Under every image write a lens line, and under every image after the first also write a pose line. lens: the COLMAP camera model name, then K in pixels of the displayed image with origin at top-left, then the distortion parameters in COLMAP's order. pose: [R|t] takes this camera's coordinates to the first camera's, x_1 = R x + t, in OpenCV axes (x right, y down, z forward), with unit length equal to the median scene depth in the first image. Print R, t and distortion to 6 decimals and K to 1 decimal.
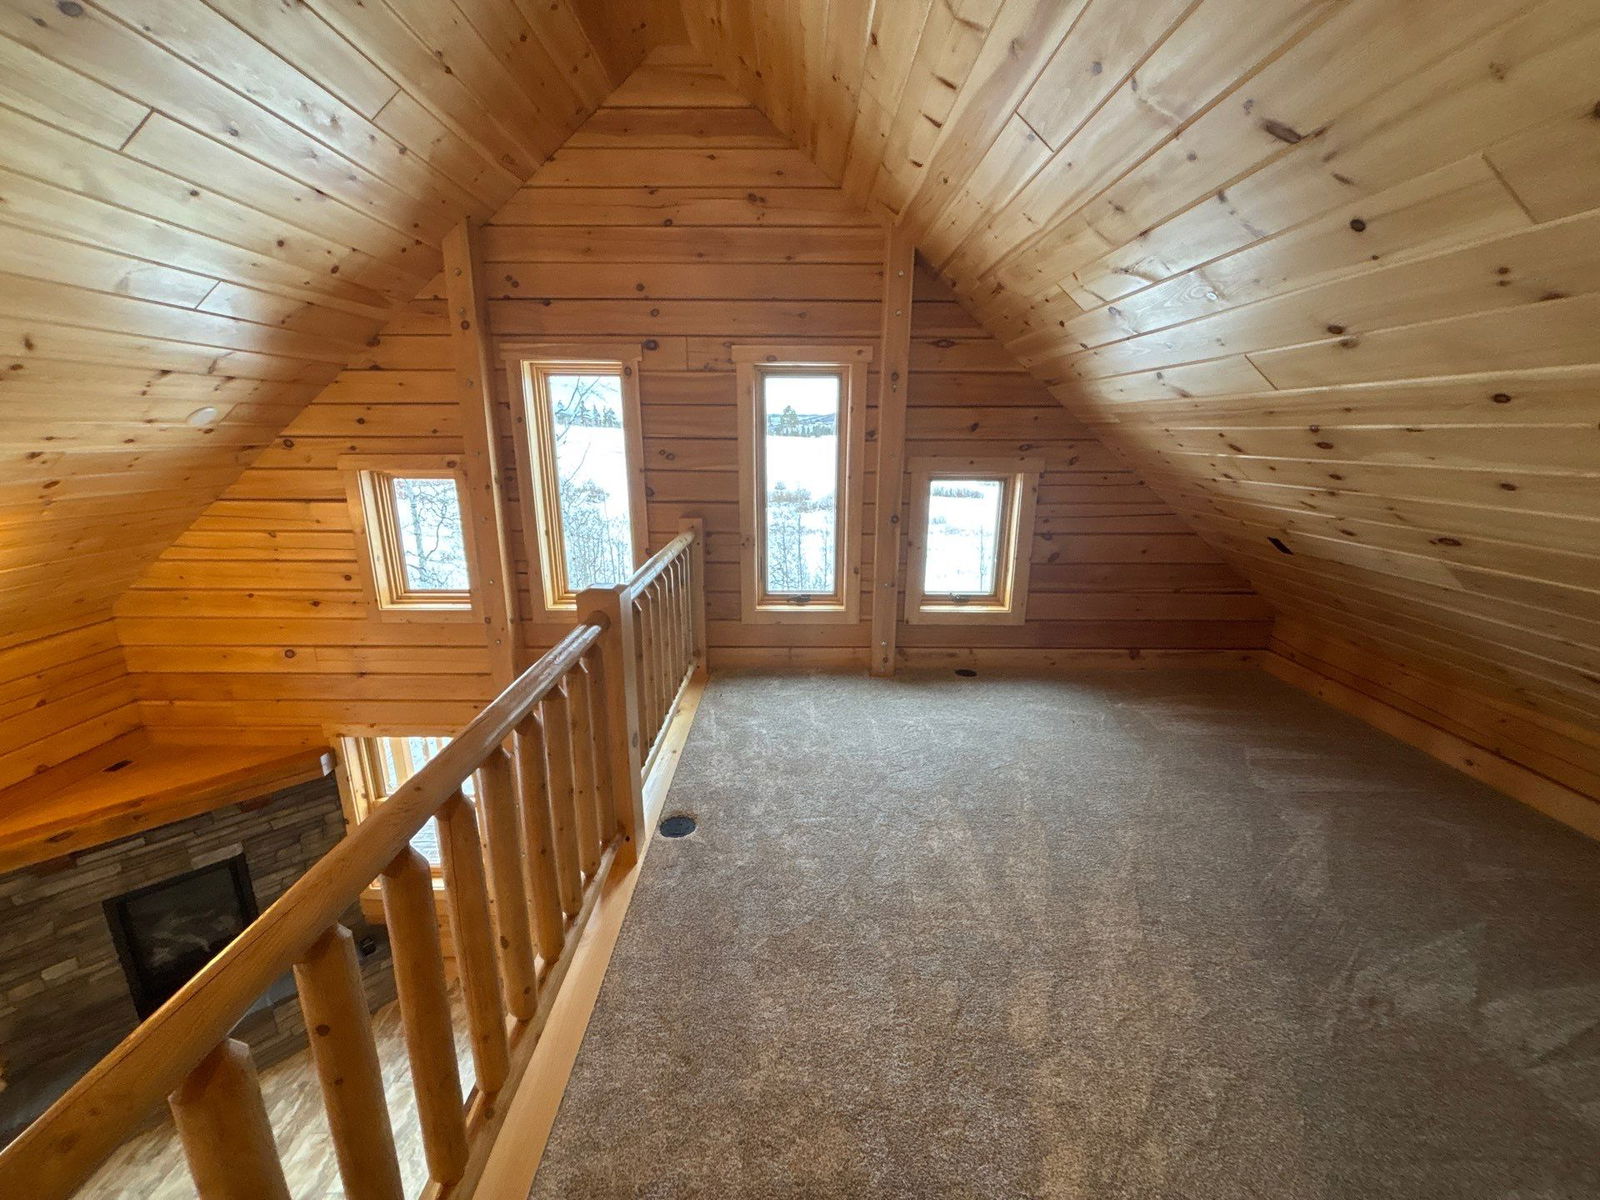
lens RADIAL K [[641.7, 0, 796.0], [0, 641.7, 597.2], [0, 0, 1]] dist [-0.002004, 0.000289]
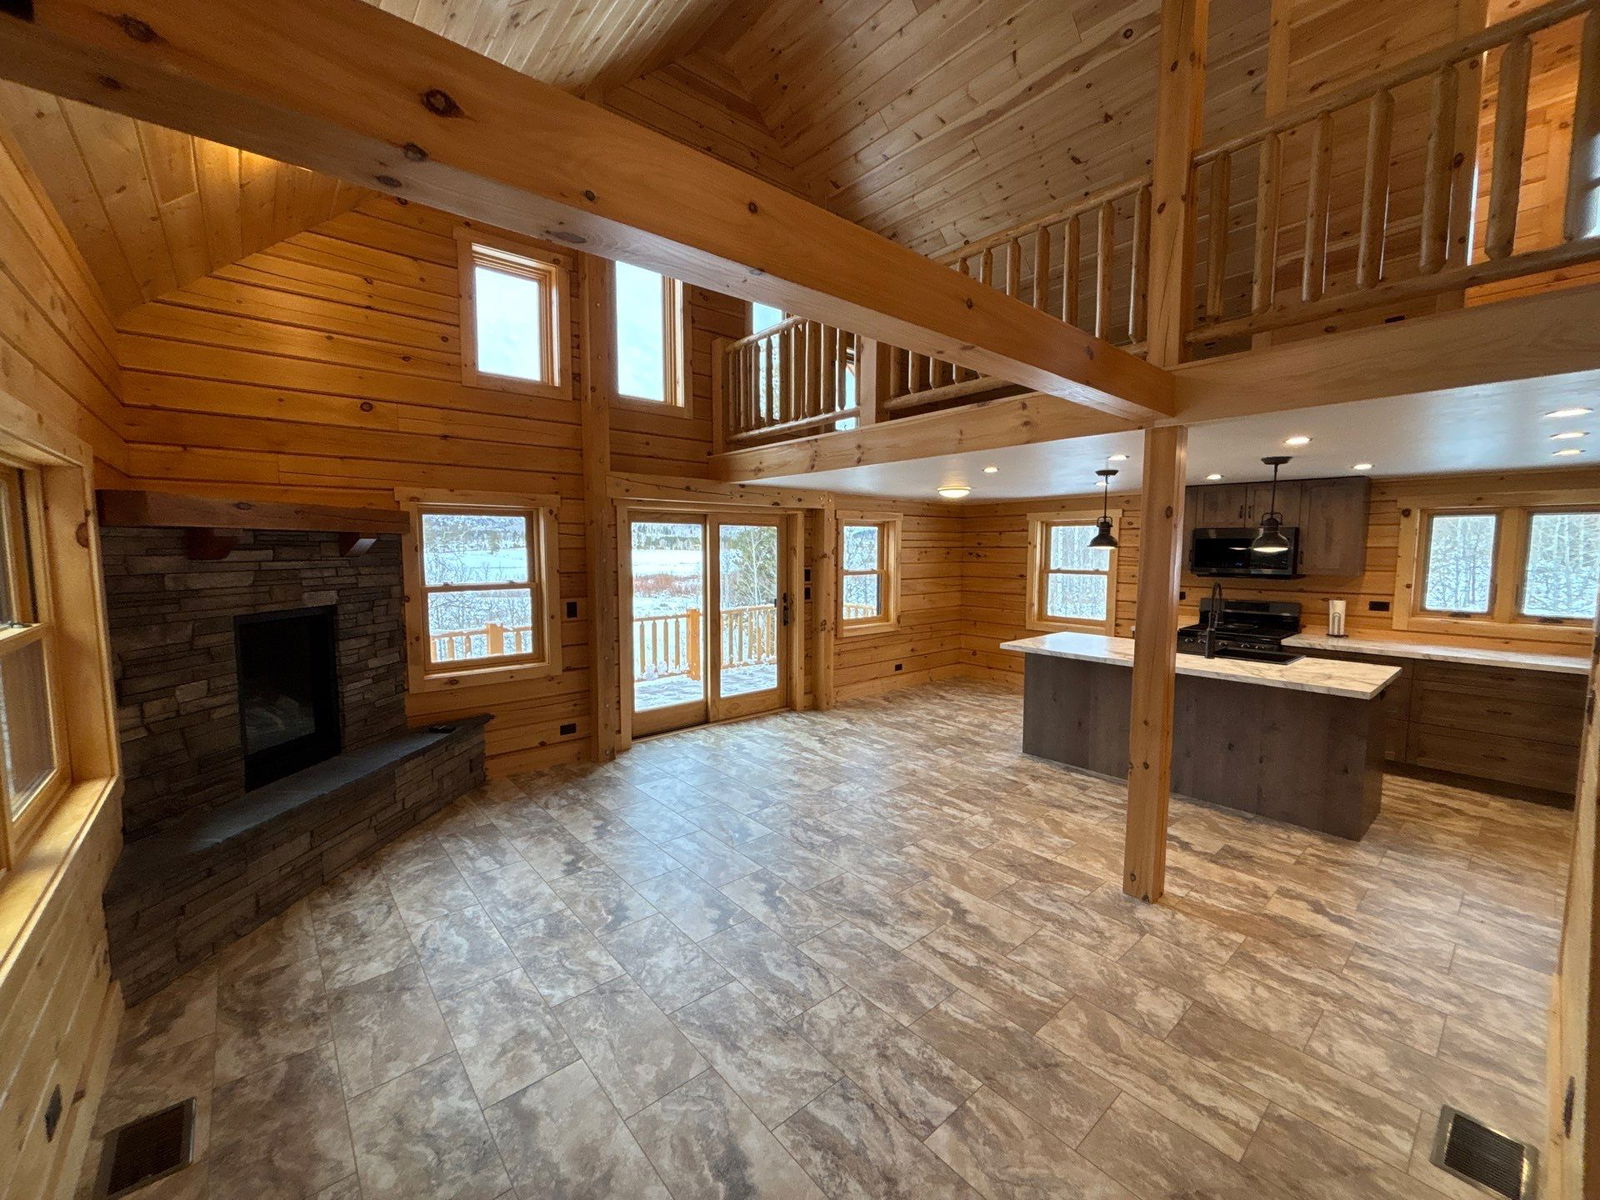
lens RADIAL K [[641.7, 0, 797.9], [0, 641.7, 599.1], [0, 0, 1]] dist [-0.002004, 0.000289]
pose [[0.764295, -0.057419, 0.642305, -1.043787], [0.166727, 0.979757, -0.110806, 0.662188], [-0.622941, 0.191778, 0.758397, -0.099159]]
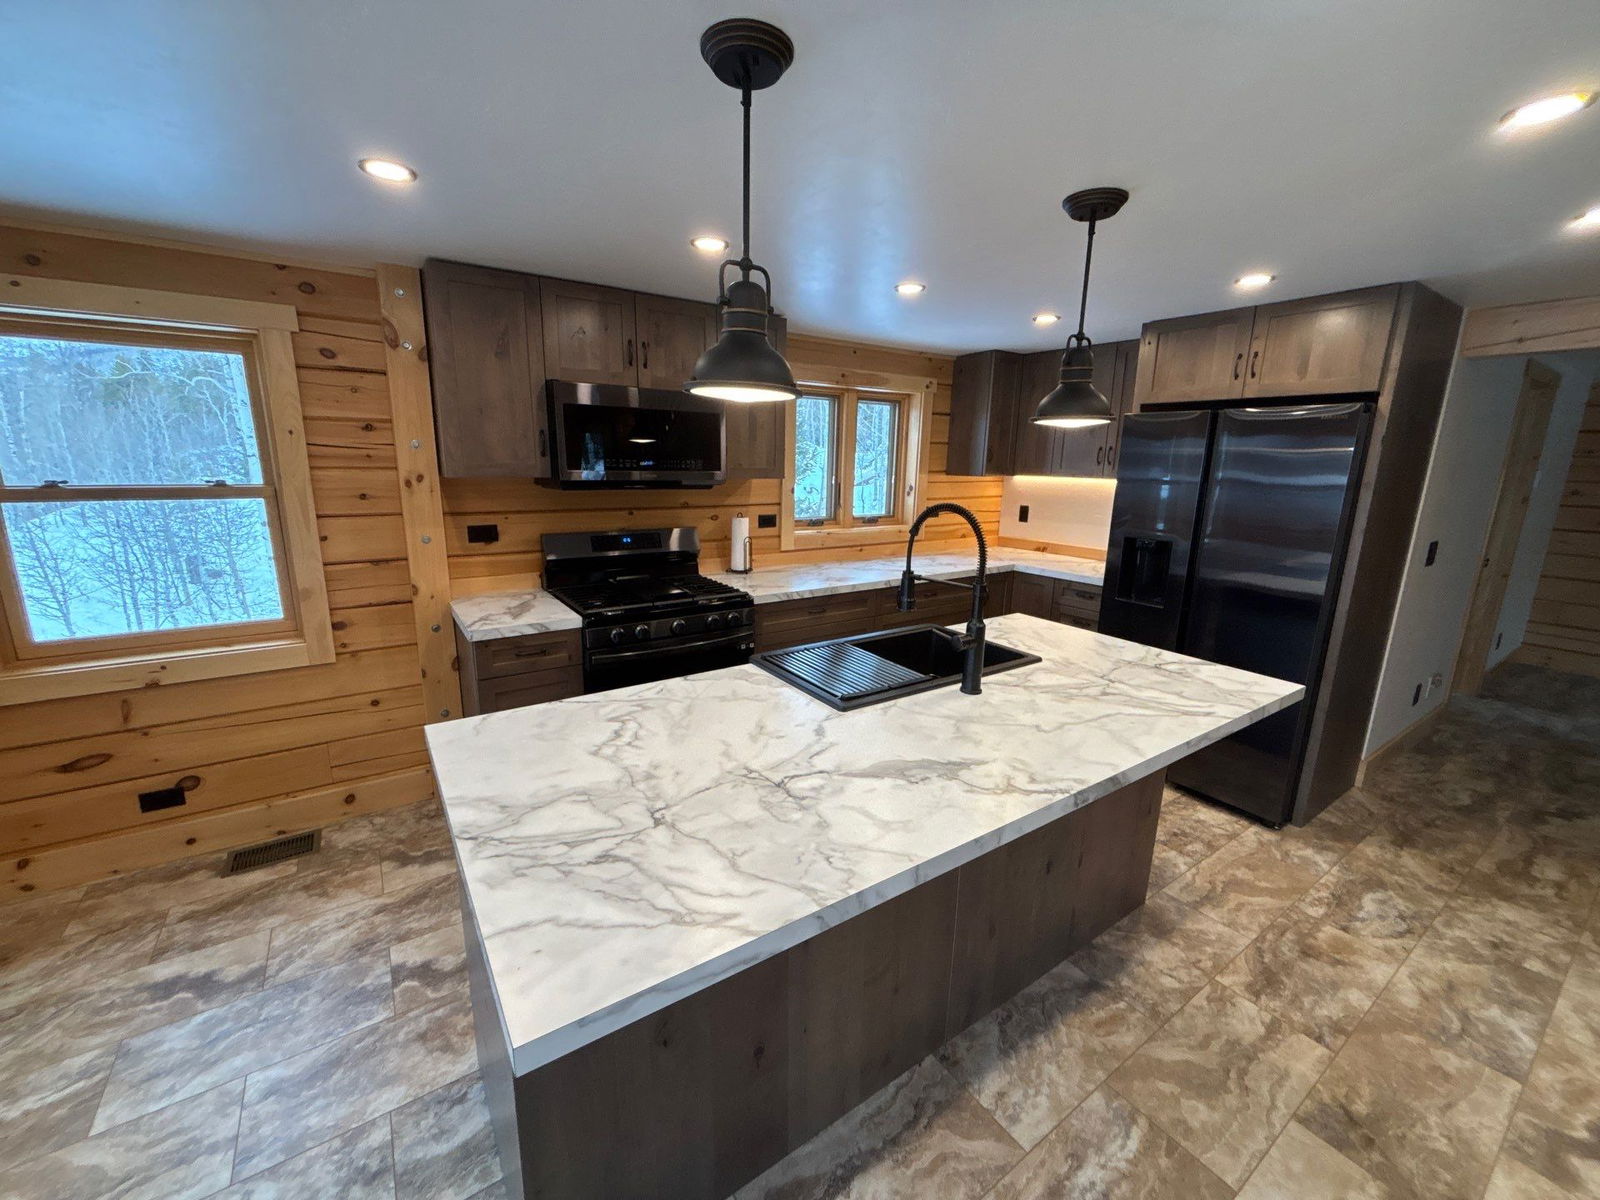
lens RADIAL K [[641.7, 0, 797.7], [0, 641.7, 598.3], [0, 0, 1]] dist [-0.002004, 0.000289]
pose [[-0.560402, -0.193644, 0.805265, -0.023576], [0.190518, 0.916069, 0.352875, 0.501410], [-0.806010, 0.351169, -0.476474, 0.657132]]
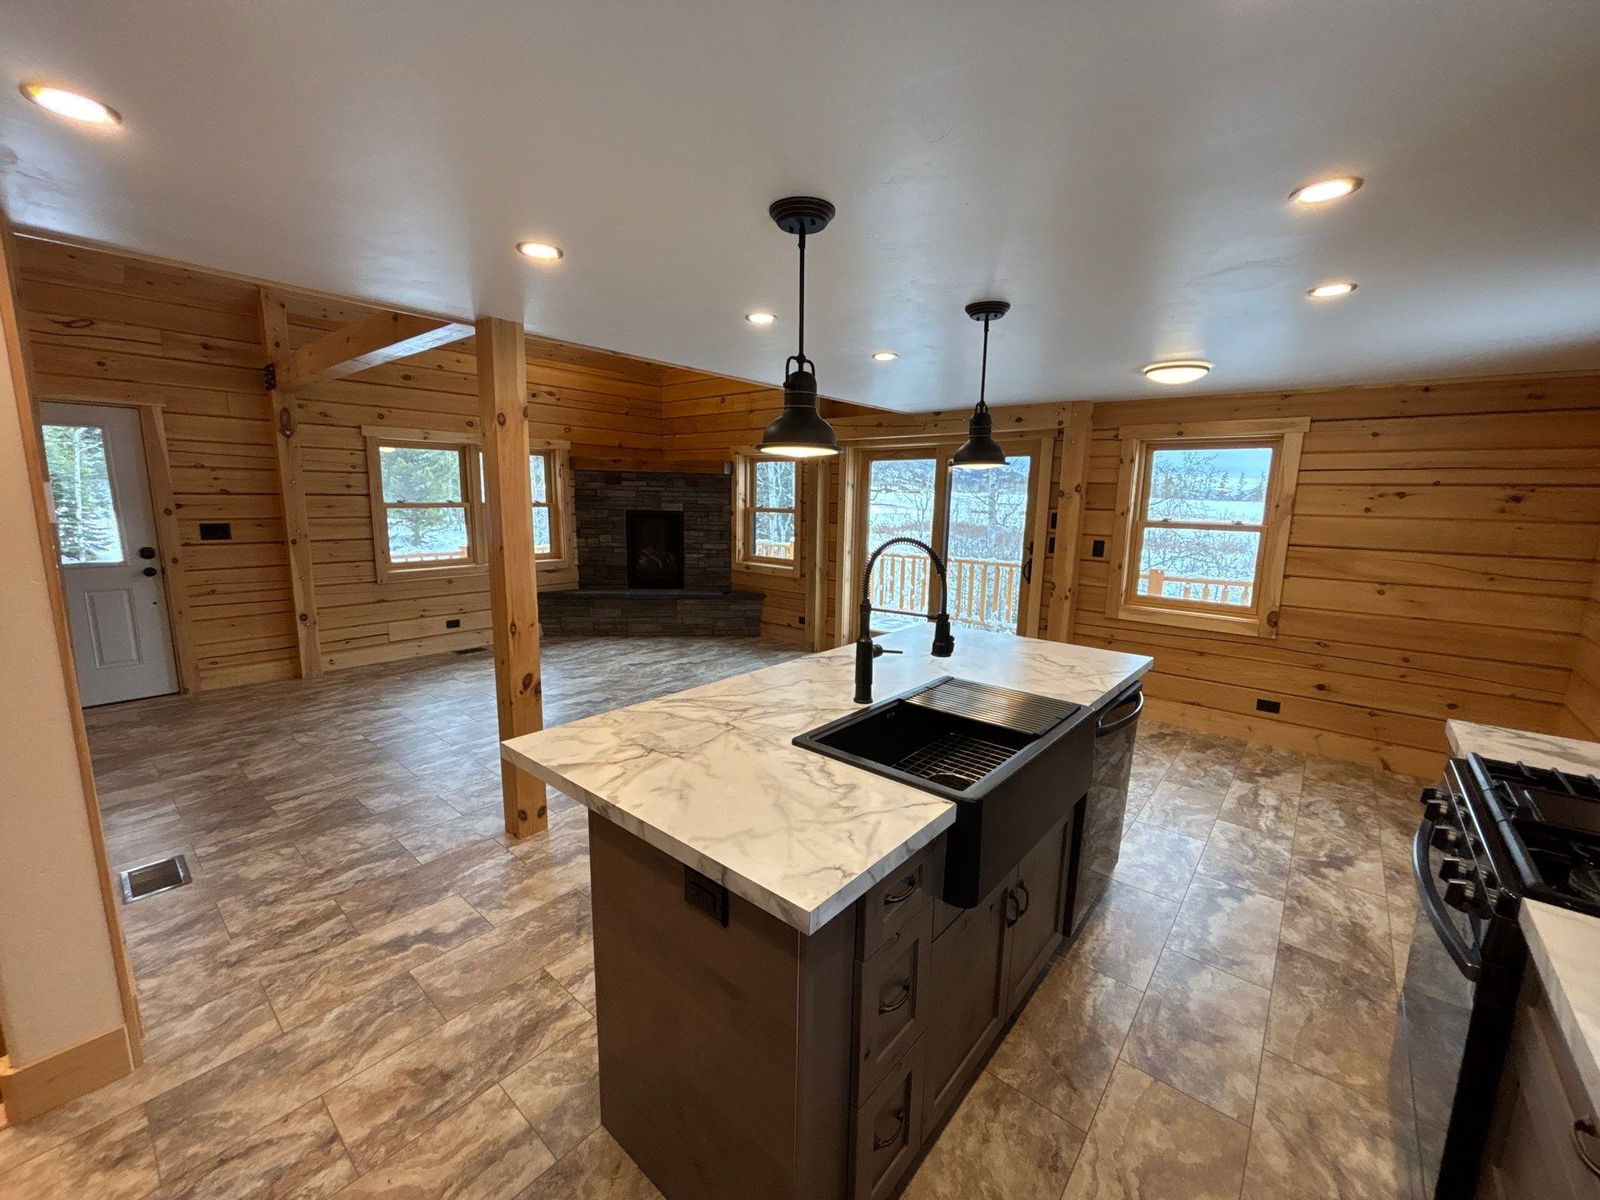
lens RADIAL K [[641.7, 0, 799.3], [0, 641.7, 600.0], [0, 0, 1]] dist [-0.002004, 0.000289]
pose [[0.759407, 0.116065, -0.640180, 0.574565], [-0.179652, 0.983112, -0.034871, 0.707906], [0.625321, 0.141491, 0.767433, -0.115215]]
